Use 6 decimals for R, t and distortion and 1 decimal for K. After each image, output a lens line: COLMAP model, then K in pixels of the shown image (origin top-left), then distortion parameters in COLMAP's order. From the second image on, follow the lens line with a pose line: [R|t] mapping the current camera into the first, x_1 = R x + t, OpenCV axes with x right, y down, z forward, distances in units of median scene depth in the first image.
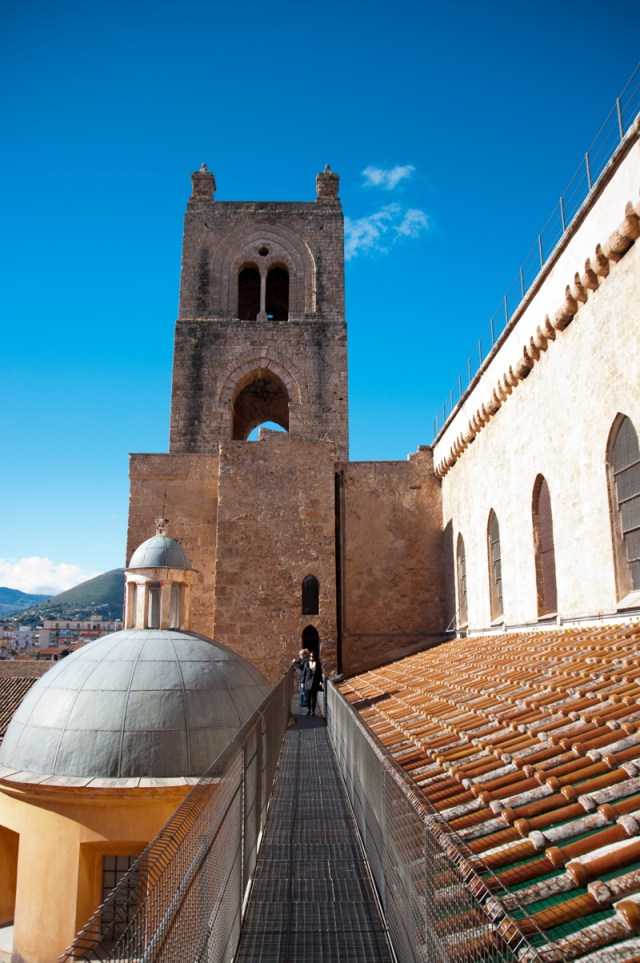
lens RADIAL K [[716.6, 0, 320.0], [0, 716.6, 481.5], [0, 0, 1]] dist [-0.133630, 0.124923]
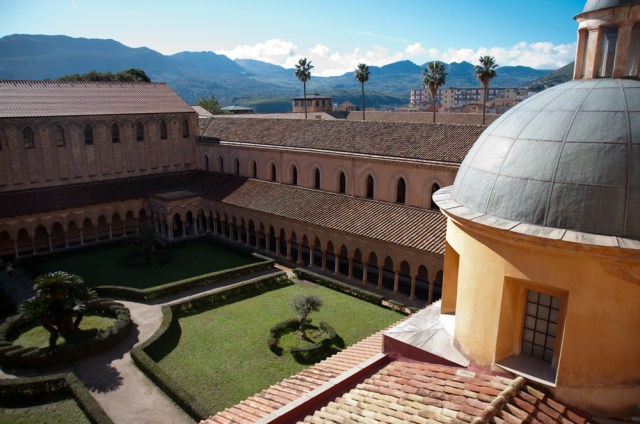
lens RADIAL K [[476.2, 0, 319.9], [0, 476.2, 221.2], [0, 0, 1]] dist [-0.133630, 0.124923]
pose [[0.689851, 0.174841, -0.702521, -0.039816], [0.166215, 0.906224, 0.388754, 0.099190], [0.704612, -0.384952, 0.596099, 0.362556]]
